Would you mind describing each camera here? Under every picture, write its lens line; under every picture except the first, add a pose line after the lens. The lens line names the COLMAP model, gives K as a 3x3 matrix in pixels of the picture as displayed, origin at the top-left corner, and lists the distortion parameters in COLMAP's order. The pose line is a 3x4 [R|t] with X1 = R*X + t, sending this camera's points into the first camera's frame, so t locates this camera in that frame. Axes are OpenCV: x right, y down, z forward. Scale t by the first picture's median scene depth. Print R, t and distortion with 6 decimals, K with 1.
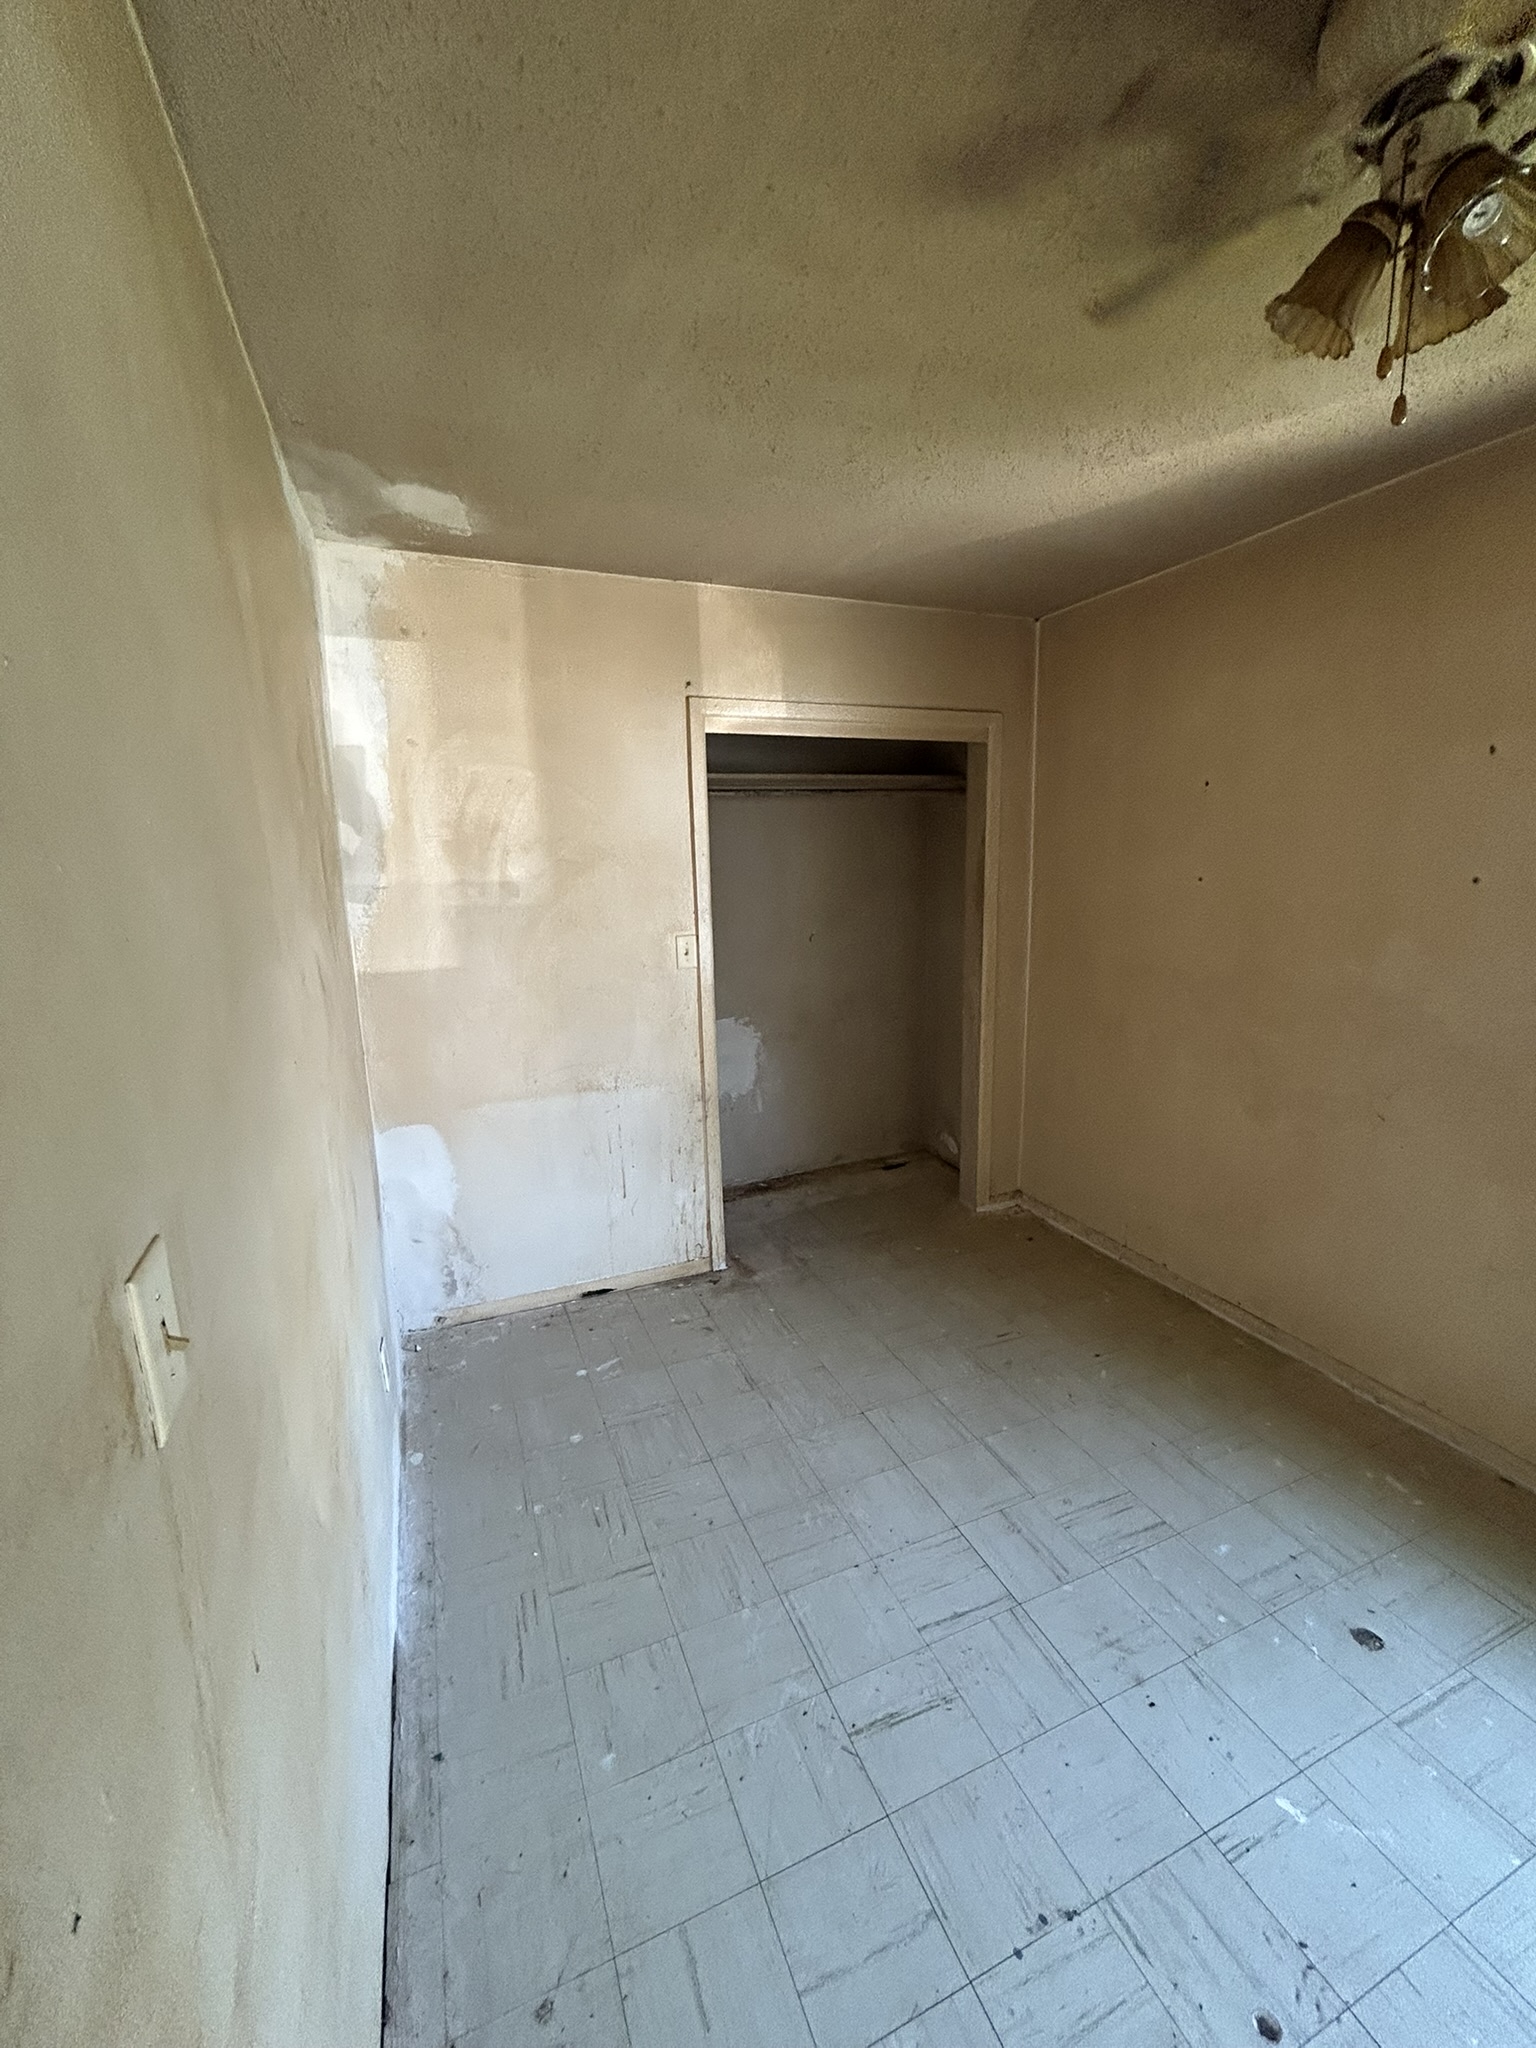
lens RADIAL K [[832.2, 0, 770.5], [0, 832.2, 1020.7], [0, 0, 1]] dist [-0.001253, -0.000201]
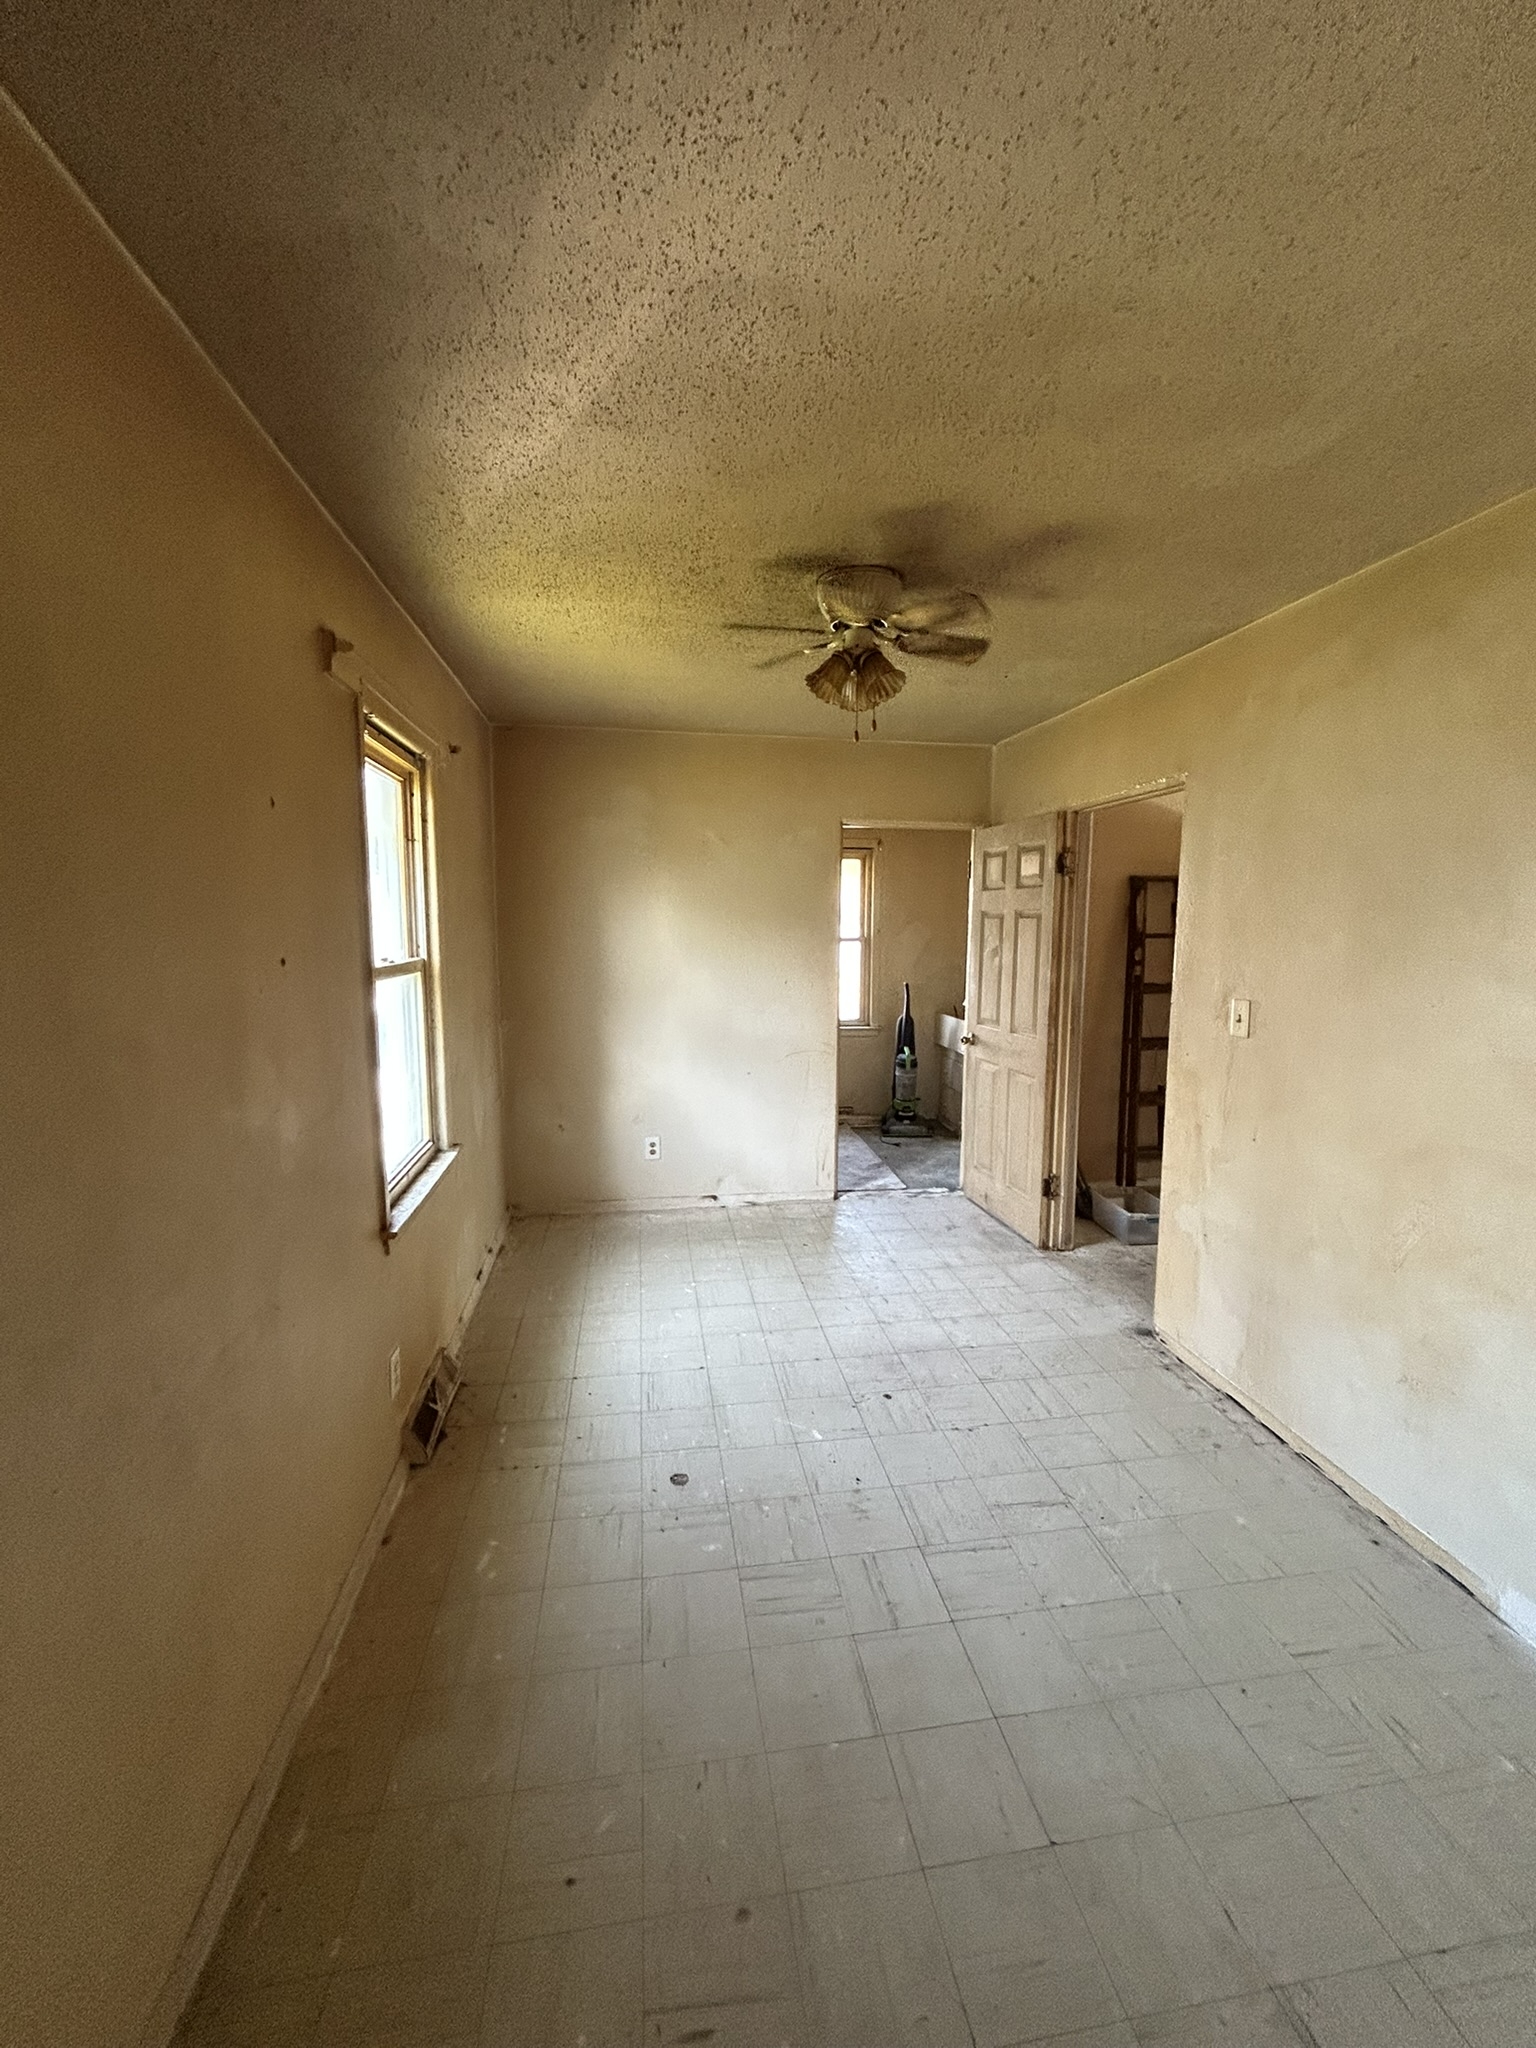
lens RADIAL K [[832.2, 0, 767.6], [0, 832.2, 1028.5], [0, 0, 1]] dist [-0.001253, -0.000201]
pose [[-0.969812, -0.011666, 0.243576, 0.221360], [0.064350, 0.951207, 0.301770, -0.362319], [-0.235212, 0.308334, -0.921740, 1.862148]]
